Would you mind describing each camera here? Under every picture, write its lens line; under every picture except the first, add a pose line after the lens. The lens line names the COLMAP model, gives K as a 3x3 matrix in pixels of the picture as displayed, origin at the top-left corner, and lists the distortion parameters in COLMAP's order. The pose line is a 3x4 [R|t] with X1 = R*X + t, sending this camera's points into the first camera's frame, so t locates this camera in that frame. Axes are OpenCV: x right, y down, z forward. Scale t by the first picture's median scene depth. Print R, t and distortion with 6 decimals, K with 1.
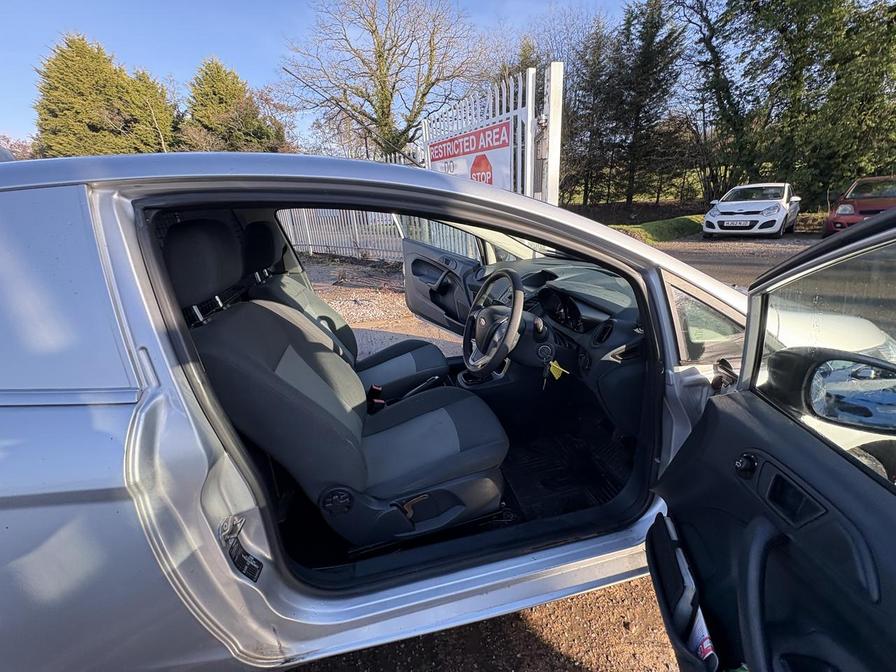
lens RADIAL K [[356.7, 0, 448.5], [0, 356.7, 336.2], [0, 0, 1]] dist [-0.000815, 0.000193]
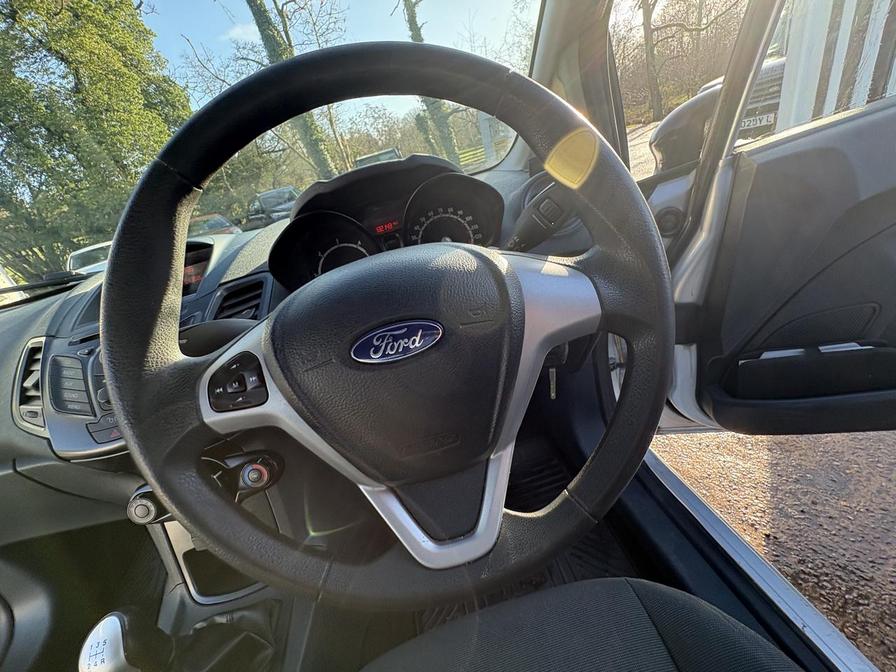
lens RADIAL K [[357.3, 0, 448.0], [0, 357.3, 336.0], [0, 0, 1]] dist [0.000270, 0.000297]
pose [[0.066045, -0.407017, 0.911030, -0.002491], [0.566770, 0.766740, 0.301466, -0.006366], [-0.821224, 0.496434, 0.281325, 0.064584]]
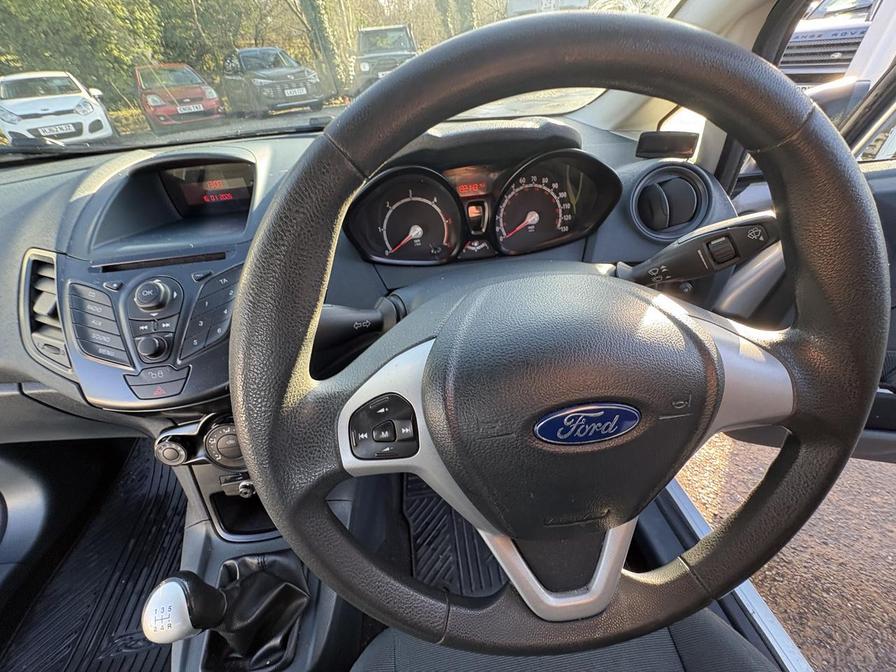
lens RADIAL K [[357.3, 0, 448.0], [0, 357.3, 336.0], [0, 0, 1]] dist [0.000270, 0.000297]
pose [[0.086825, -0.578953, 0.810725, 0.000952], [0.403865, 0.764382, 0.502607, -0.012496], [-0.910689, 0.283784, 0.300187, 0.069377]]
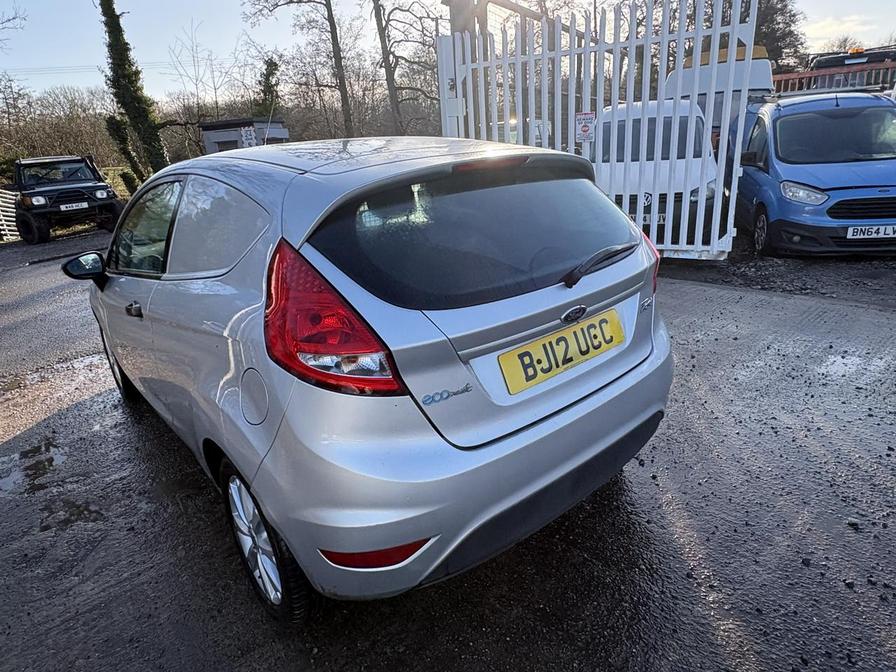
lens RADIAL K [[545.4, 0, 448.0], [0, 545.4, 333.2], [0, 0, 1]] dist [0.001777, 0.000838]
pose [[-0.446843, -0.206687, 0.870409, -0.184905], [0.409194, 0.817983, 0.404306, -0.034978], [-0.795545, 0.536827, -0.280935, 0.106582]]
